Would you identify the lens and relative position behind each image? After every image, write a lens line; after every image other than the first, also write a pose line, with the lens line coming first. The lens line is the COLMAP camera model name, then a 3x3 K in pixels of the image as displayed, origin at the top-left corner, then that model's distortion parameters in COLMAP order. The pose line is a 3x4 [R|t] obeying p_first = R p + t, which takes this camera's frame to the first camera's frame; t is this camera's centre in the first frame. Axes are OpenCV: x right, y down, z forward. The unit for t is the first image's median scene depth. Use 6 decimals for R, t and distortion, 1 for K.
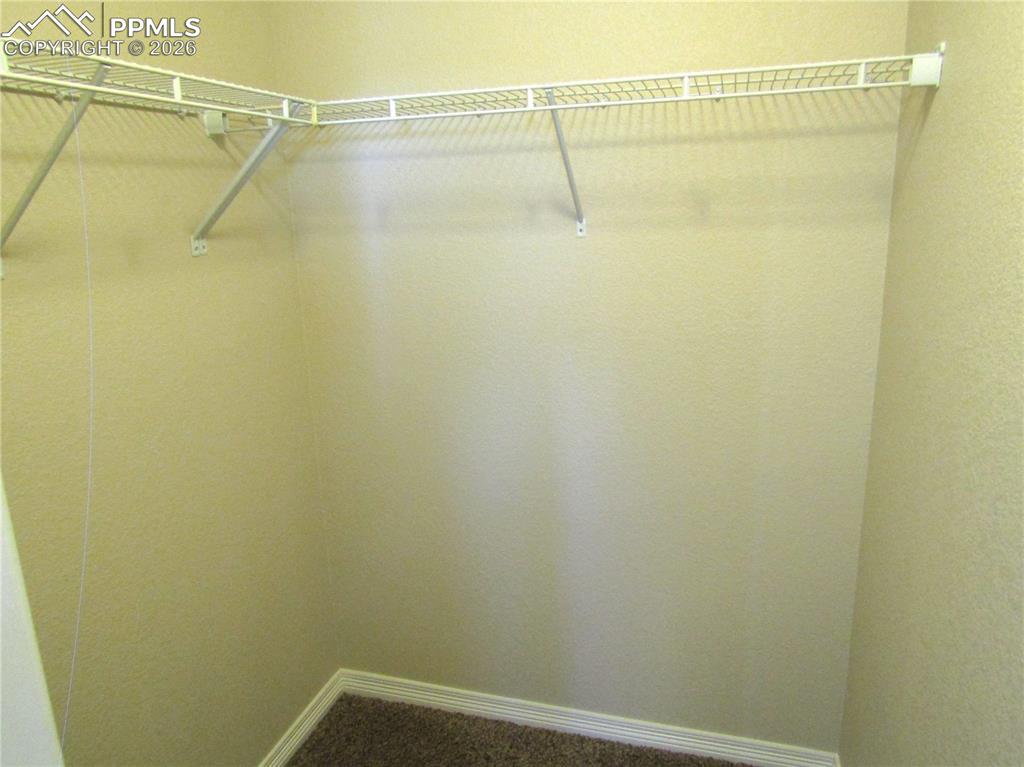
lens RADIAL K [[721.8, 0, 512.0], [0, 721.8, 383.5], [0, 0, 1]] dist [-0.004312, -0.003645]
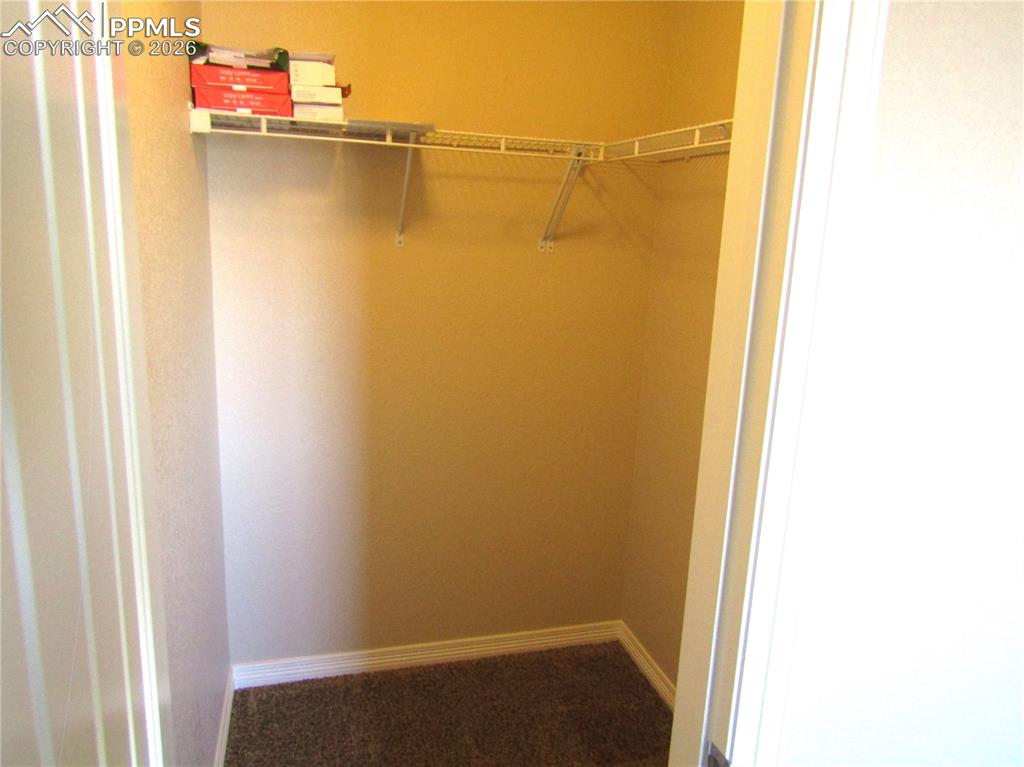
lens RADIAL K [[721.8, 0, 512.0], [0, 721.8, 383.5], [0, 0, 1]] dist [-0.004312, -0.003645]
pose [[0.535069, 0.229516, -0.813034, 0.701980], [-0.240855, 0.963891, 0.113592, -0.078801], [0.809747, 0.135044, 0.571028, 0.201274]]
